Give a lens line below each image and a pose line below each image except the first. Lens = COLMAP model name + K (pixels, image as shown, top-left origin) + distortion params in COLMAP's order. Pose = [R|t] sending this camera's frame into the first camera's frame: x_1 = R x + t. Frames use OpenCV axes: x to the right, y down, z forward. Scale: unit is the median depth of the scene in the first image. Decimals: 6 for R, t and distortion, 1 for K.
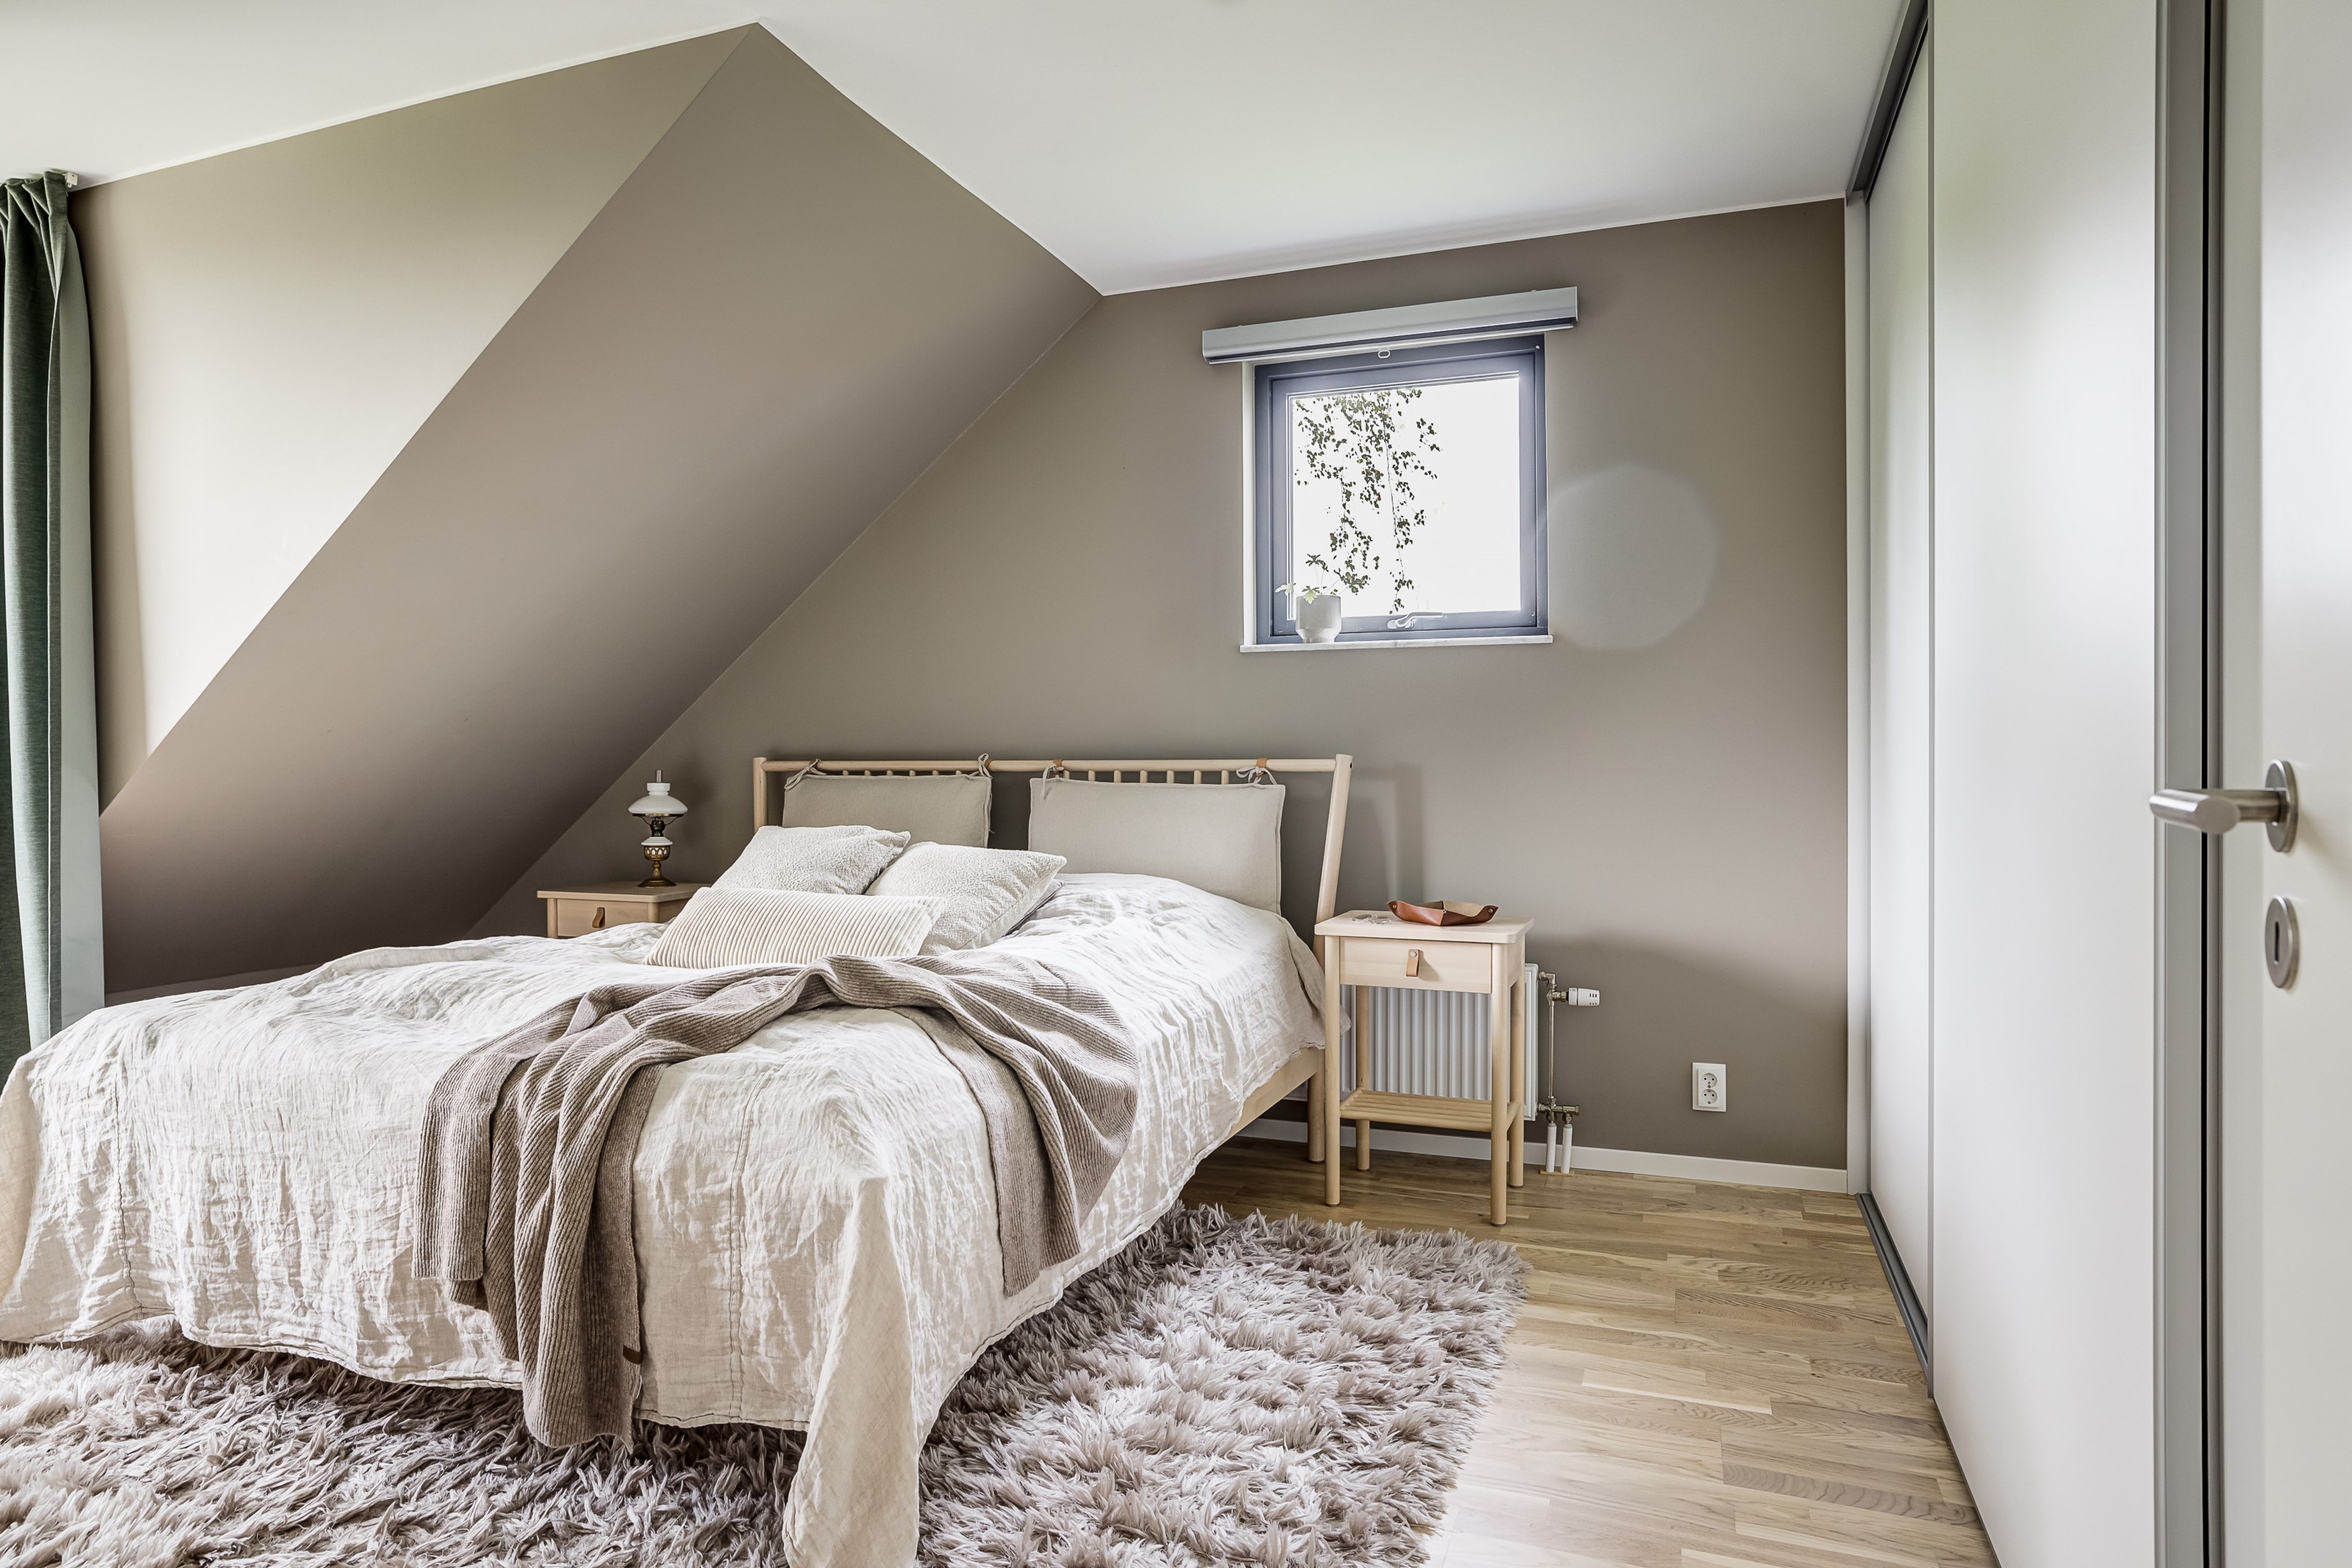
lens RADIAL K [[1380.9, 0, 1174.3], [0, 1380.9, 777.6], [0, 0, 1]] dist [-0.001769, -0.000254]
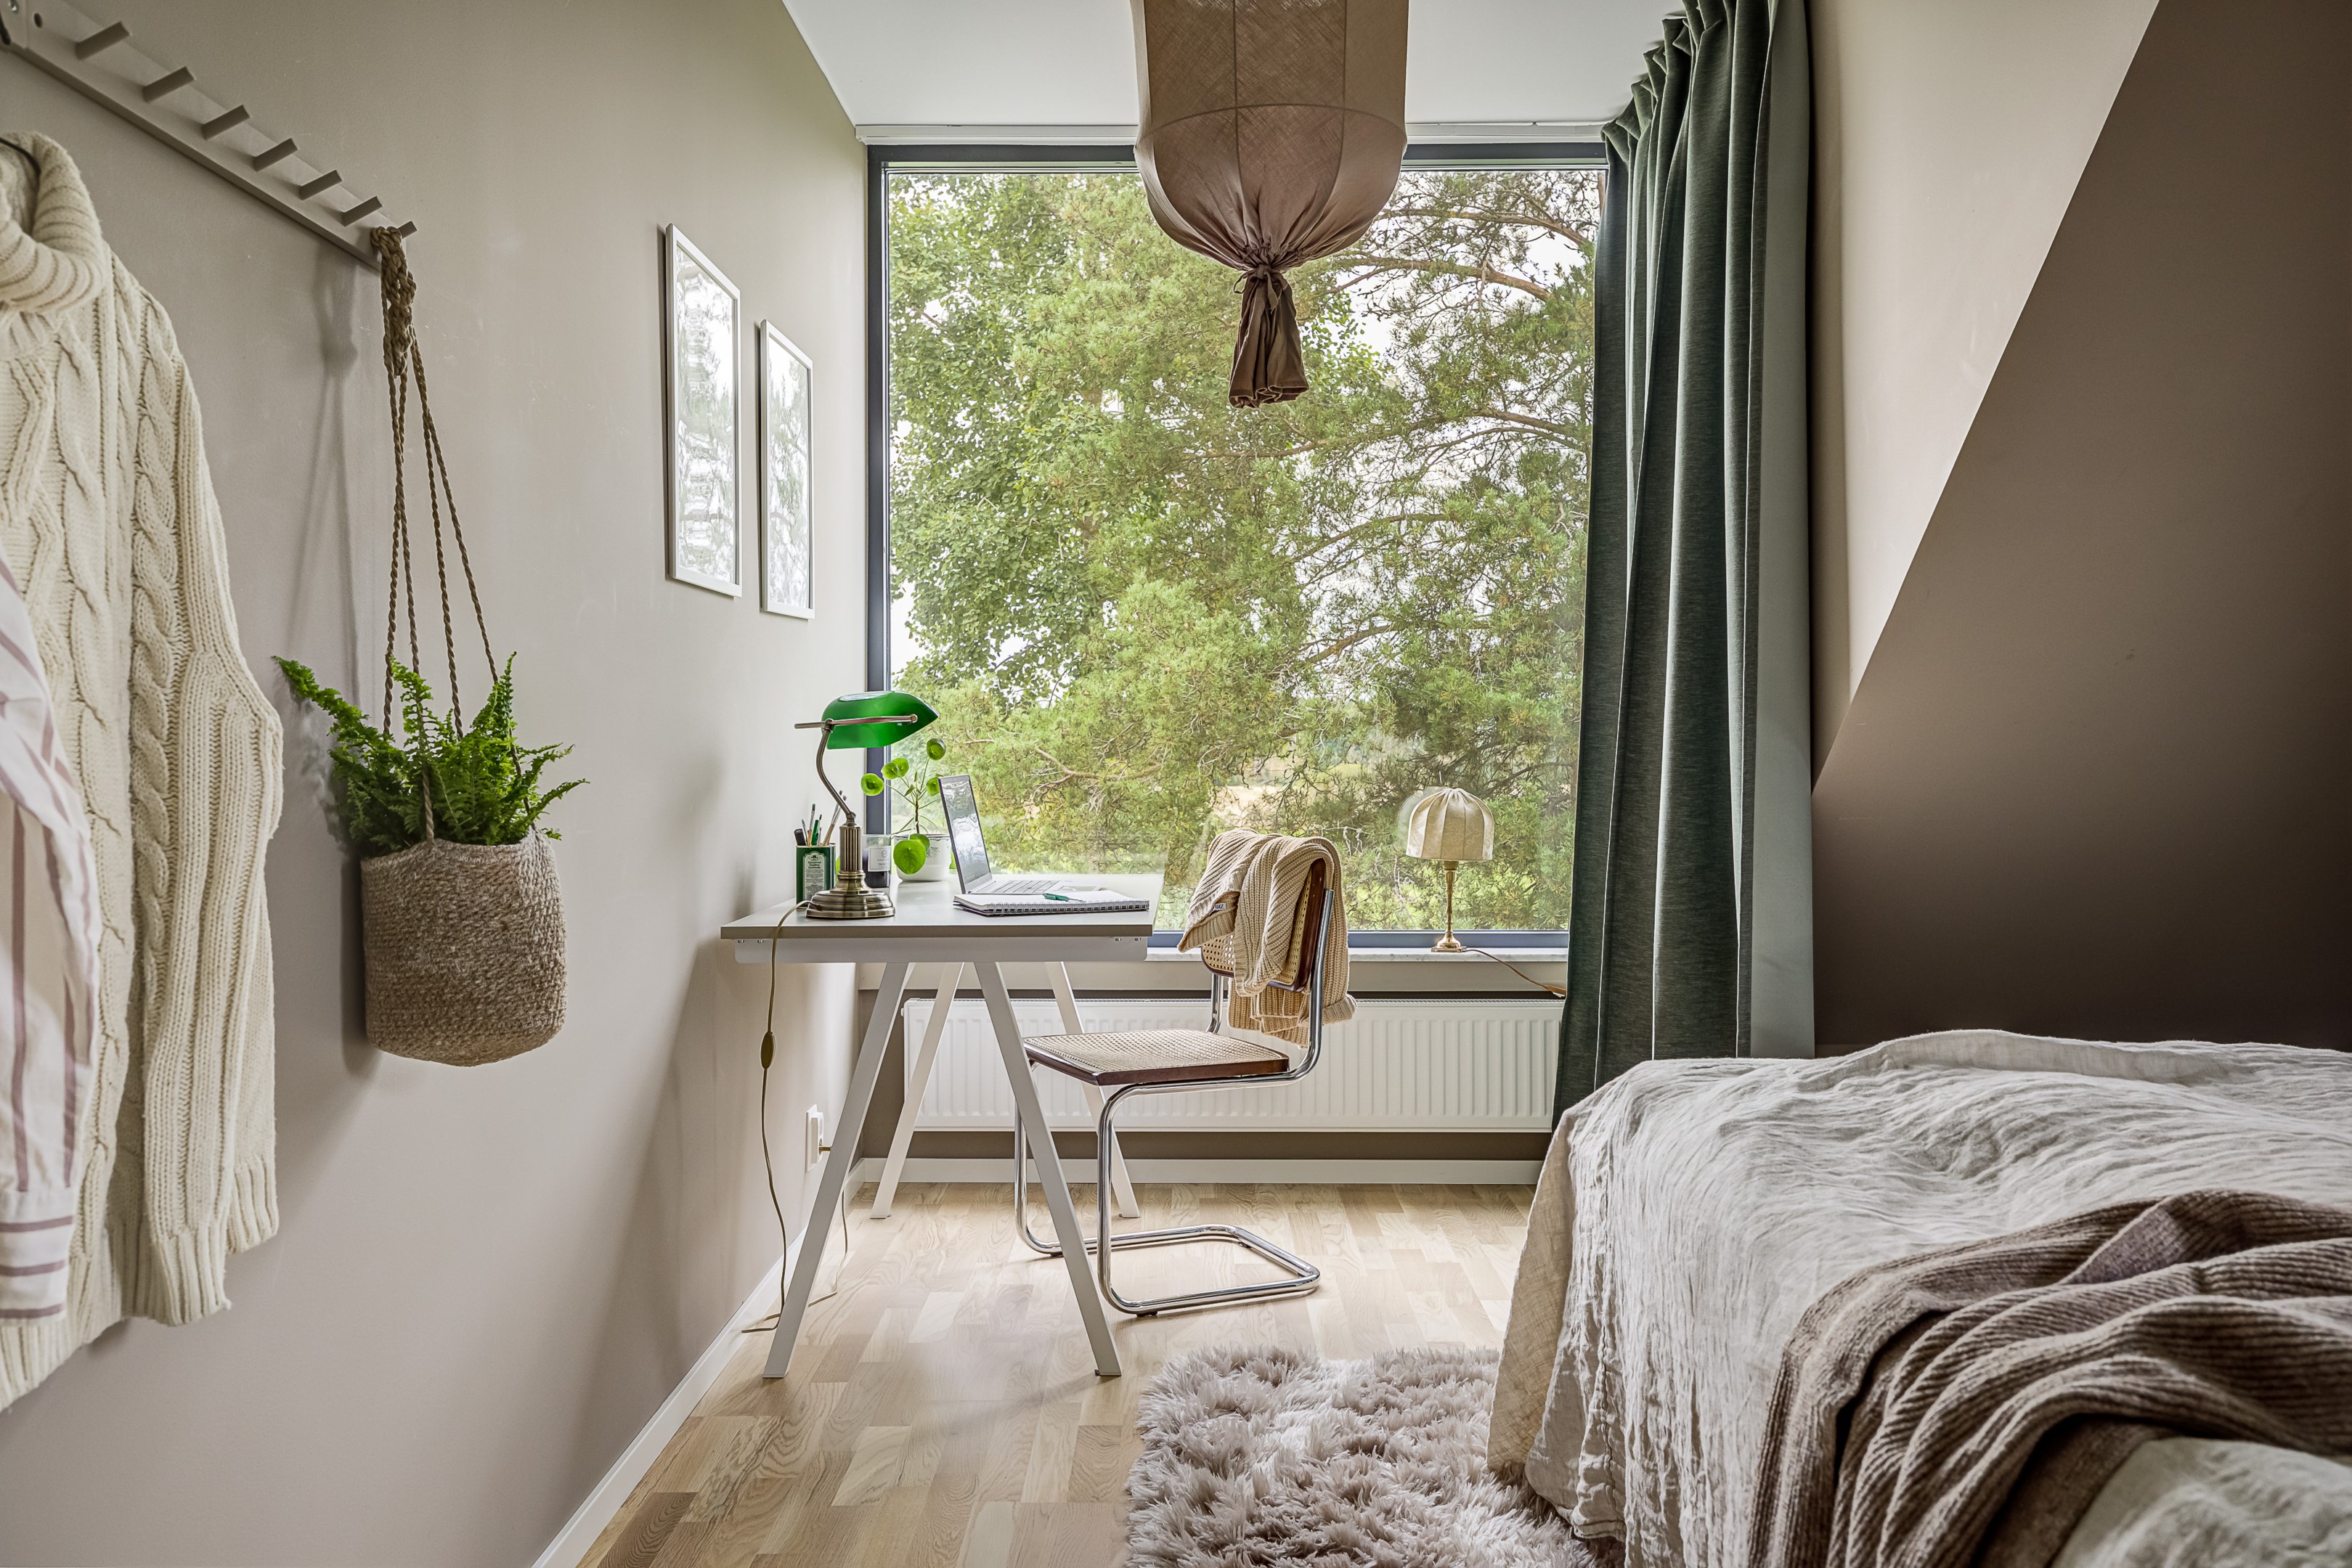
lens RADIAL K [[1919.3, 0, 1175.9], [0, 1919.3, 779.7], [0, 0, 1]] dist [0.008153, 0.000583]
pose [[0.329020, 0.017965, -0.944152, 0.045209], [-0.013364, 0.999807, 0.014367, 0.022808], [0.944229, 0.007891, 0.329196, 0.563231]]
